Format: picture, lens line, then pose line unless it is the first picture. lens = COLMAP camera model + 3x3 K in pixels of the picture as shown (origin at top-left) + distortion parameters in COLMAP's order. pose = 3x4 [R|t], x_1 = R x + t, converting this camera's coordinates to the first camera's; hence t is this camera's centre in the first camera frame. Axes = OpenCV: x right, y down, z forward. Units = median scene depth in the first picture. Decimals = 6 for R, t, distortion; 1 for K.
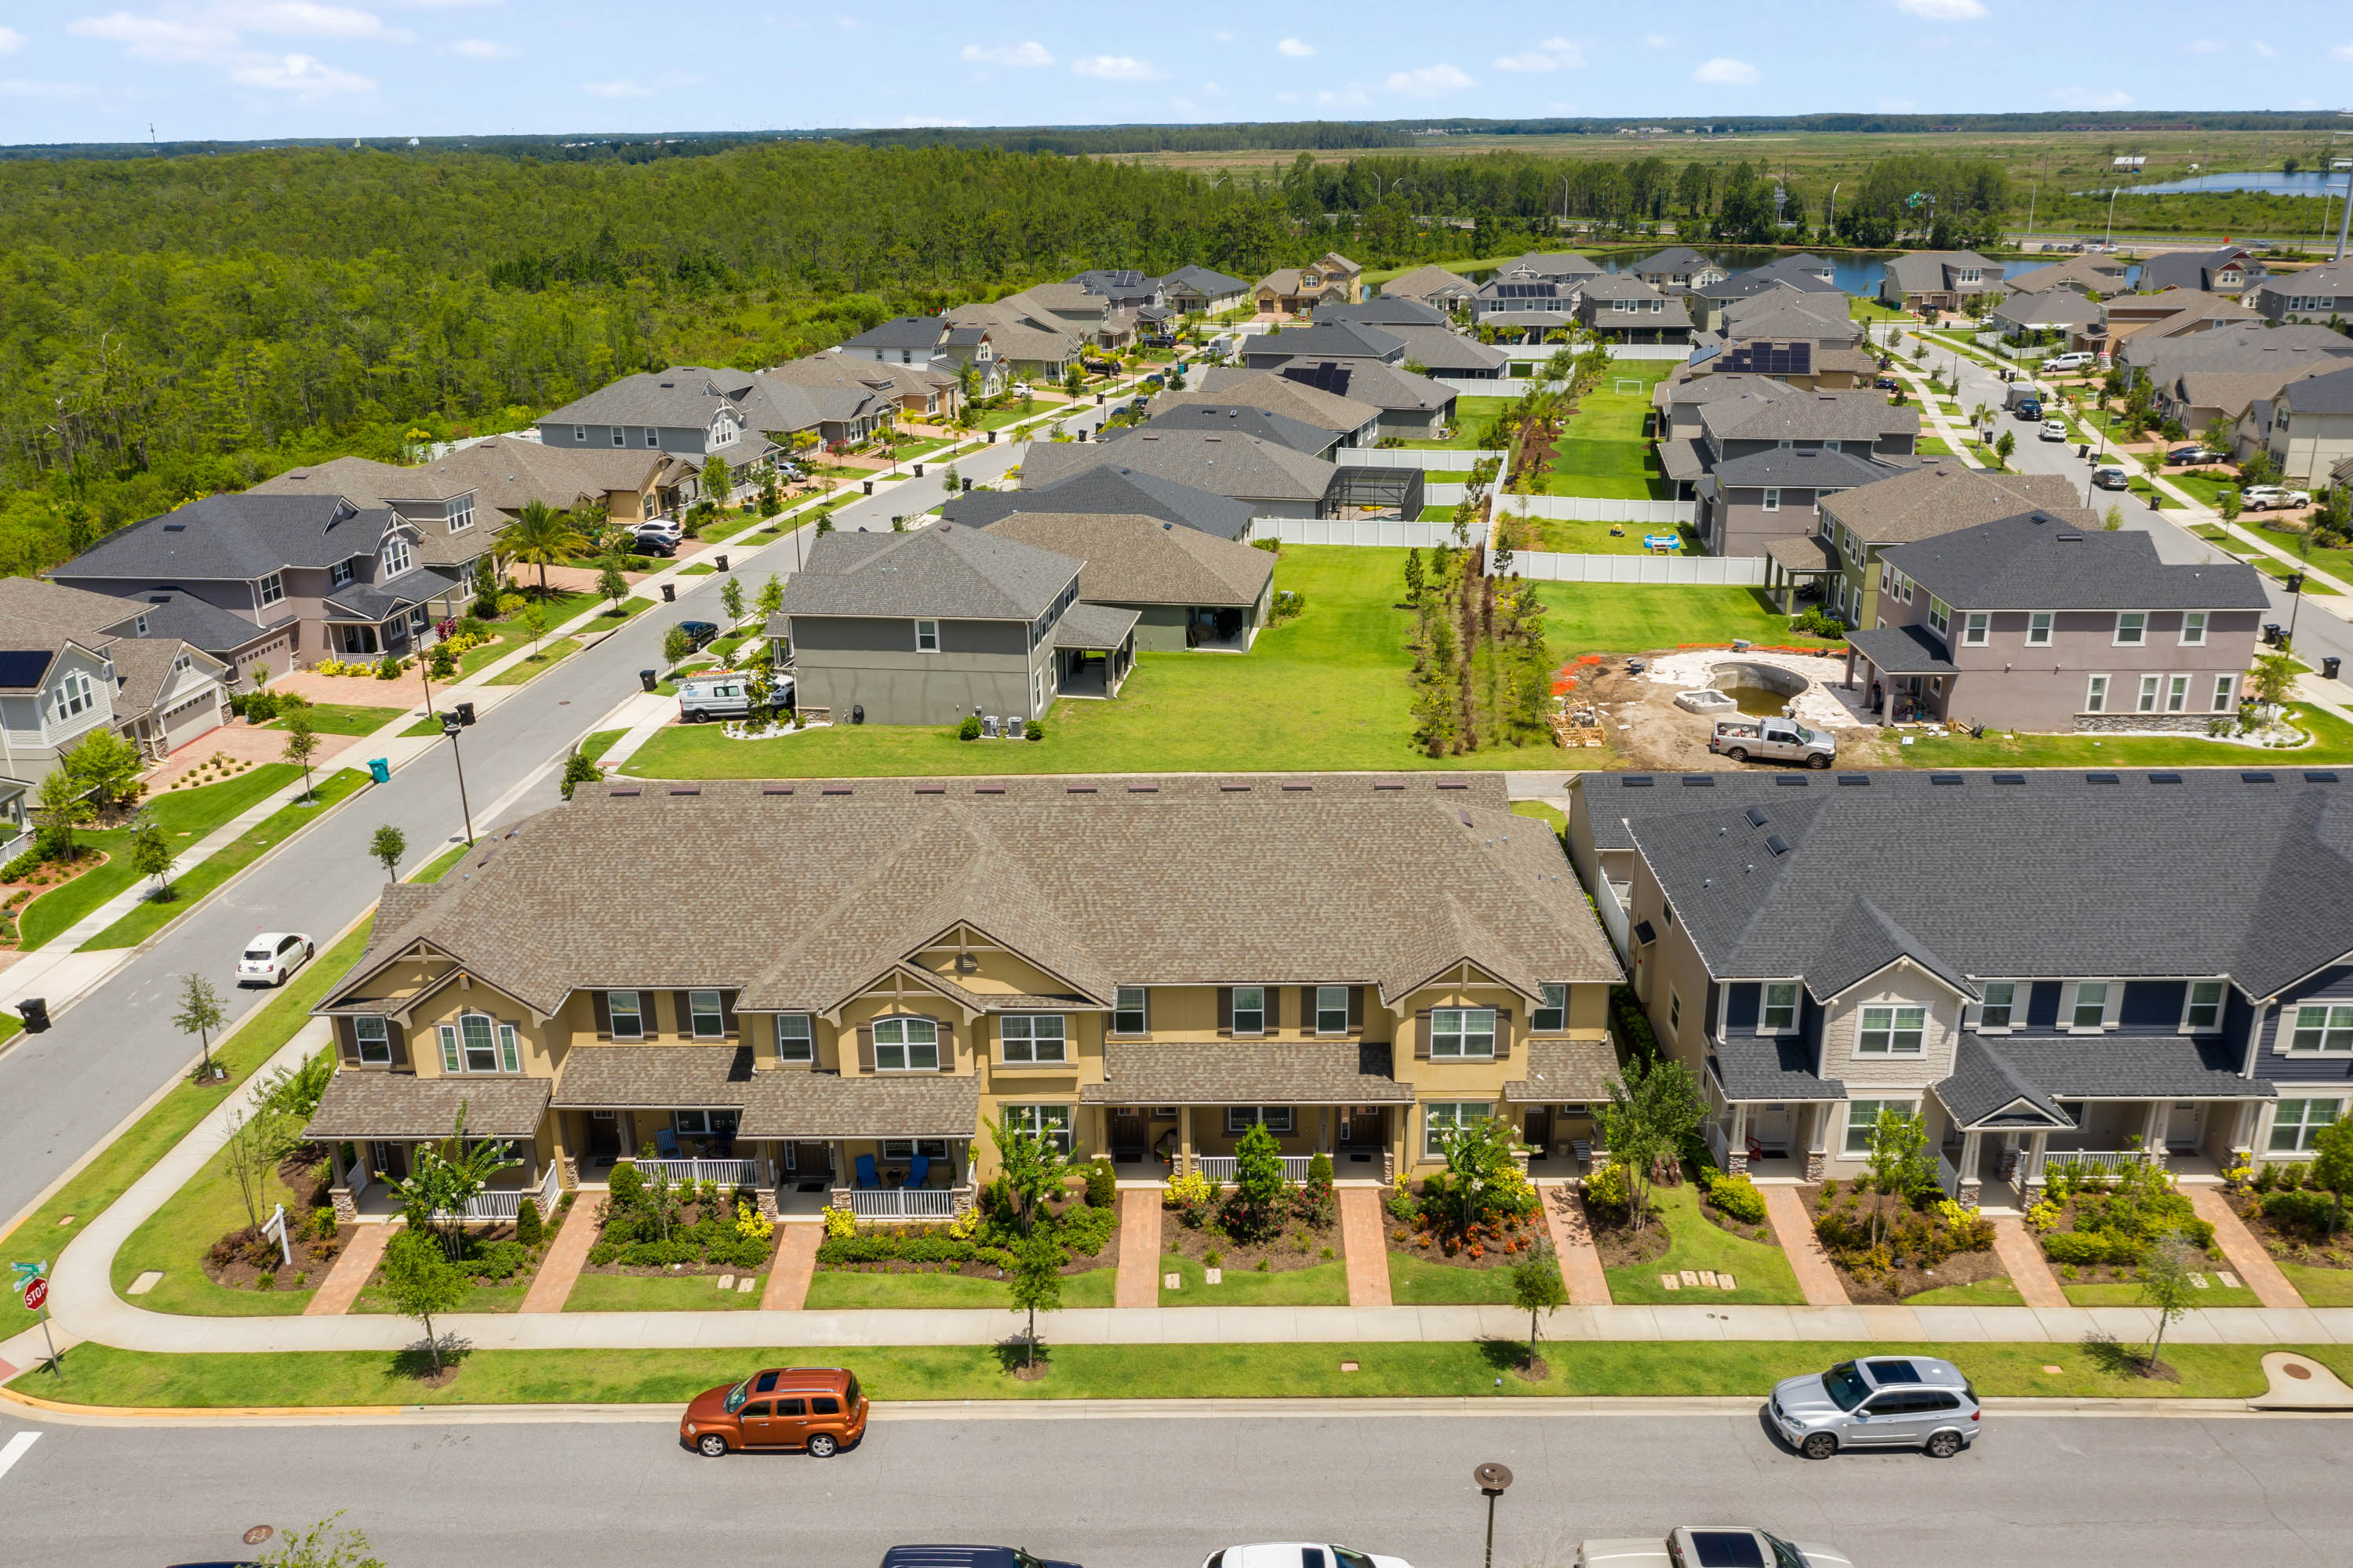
lens RADIAL K [[1997.2, 0, 1169.8], [0, 1997.2, 881.3], [0, 0, 1]] dist [-0.020825, 0.001295]
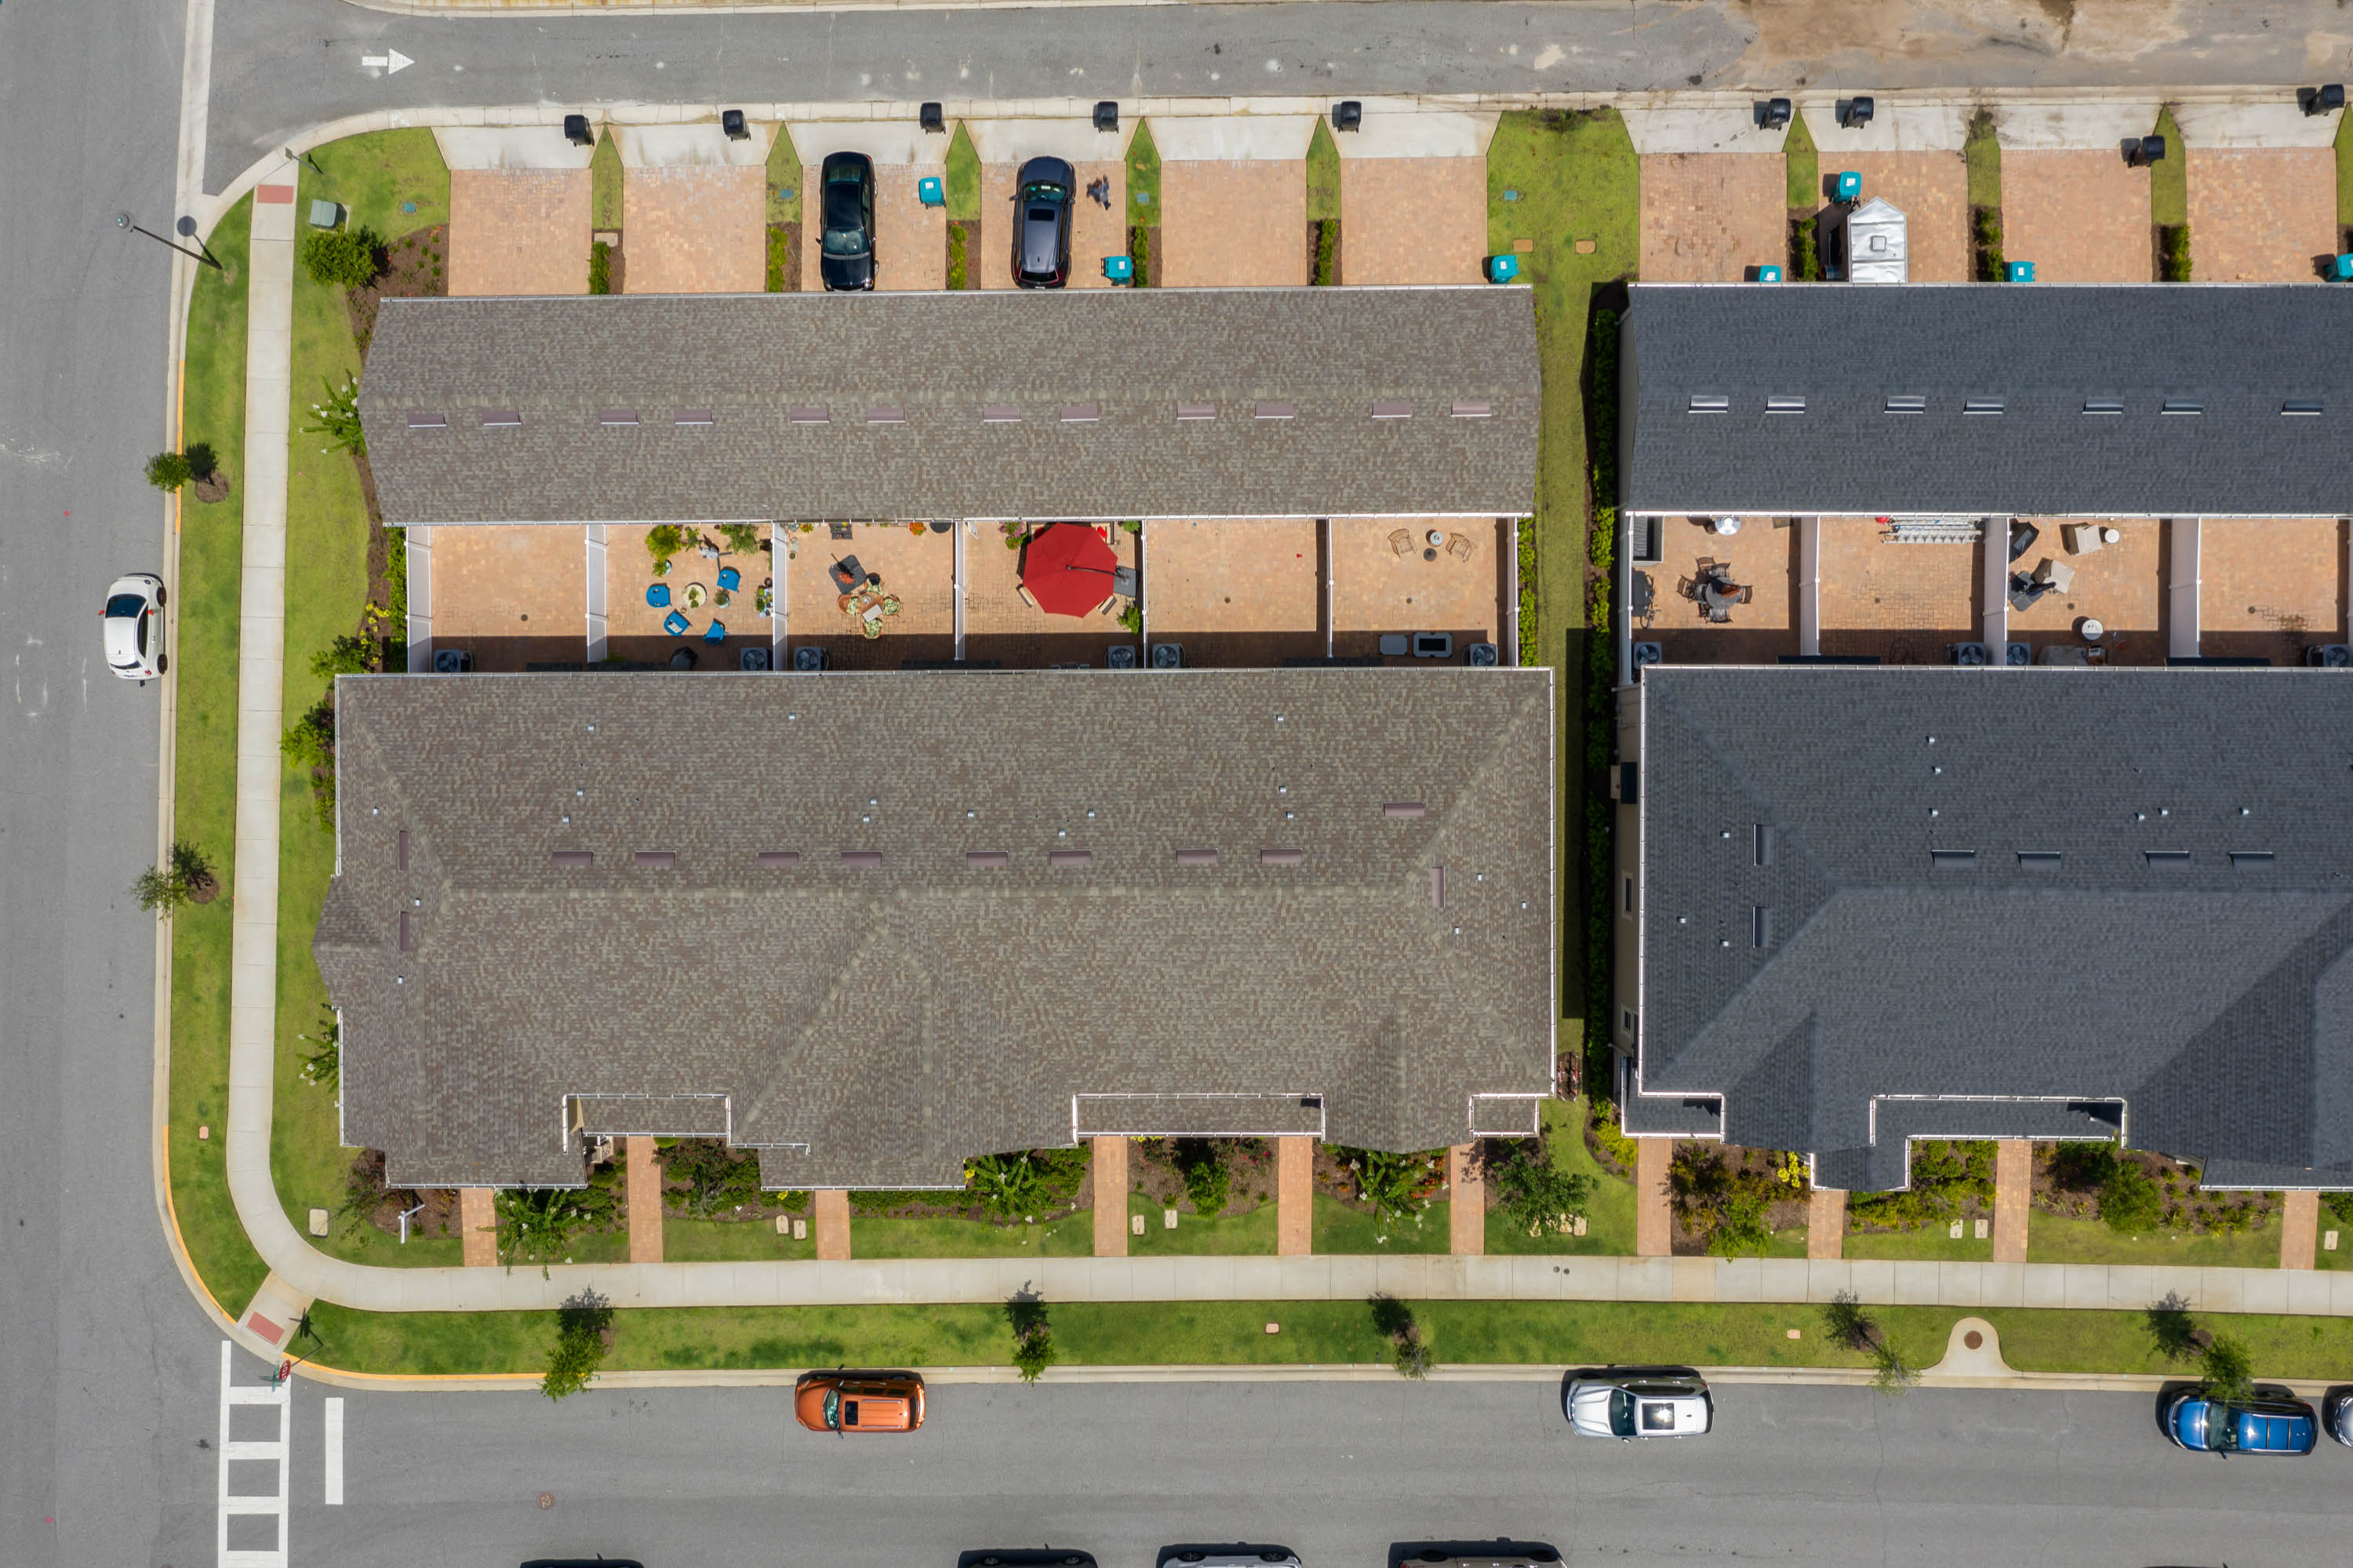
lens RADIAL K [[1925.8, 0, 1183.9], [0, 1925.8, 709.8], [0, 0, 1]] dist [-0.013100, 0.002147]
pose [[0.999788, -0.017820, -0.010285, 0.045606], [0.015271, 0.307743, 0.951347, -0.997003], [-0.013788, -0.951303, 0.307950, 0.888573]]
